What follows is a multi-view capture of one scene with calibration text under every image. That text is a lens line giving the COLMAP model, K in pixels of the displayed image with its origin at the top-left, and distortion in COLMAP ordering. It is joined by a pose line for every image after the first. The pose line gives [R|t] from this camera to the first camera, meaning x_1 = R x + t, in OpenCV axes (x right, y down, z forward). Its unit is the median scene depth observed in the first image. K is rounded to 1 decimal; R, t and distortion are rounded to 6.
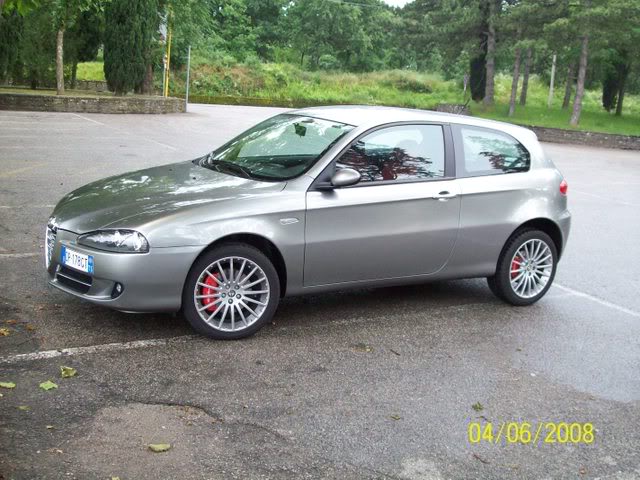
lens RADIAL K [[1081.2, 0, 320.0], [0, 1081.2, 240.0], [0, 0, 1]] dist [-0.205253, 0.161641]
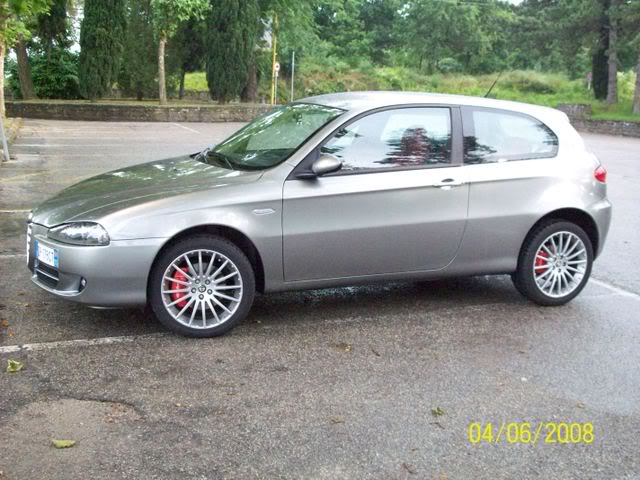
lens RADIAL K [[1081.2, 0, 320.0], [0, 1081.2, 240.0], [0, 0, 1]] dist [-0.205253, 0.161641]
pose [[0.980414, -0.011231, -0.196629, 0.171876], [0.007110, 0.999740, -0.021652, 0.023507], [0.196821, 0.019830, 0.980239, 0.077278]]
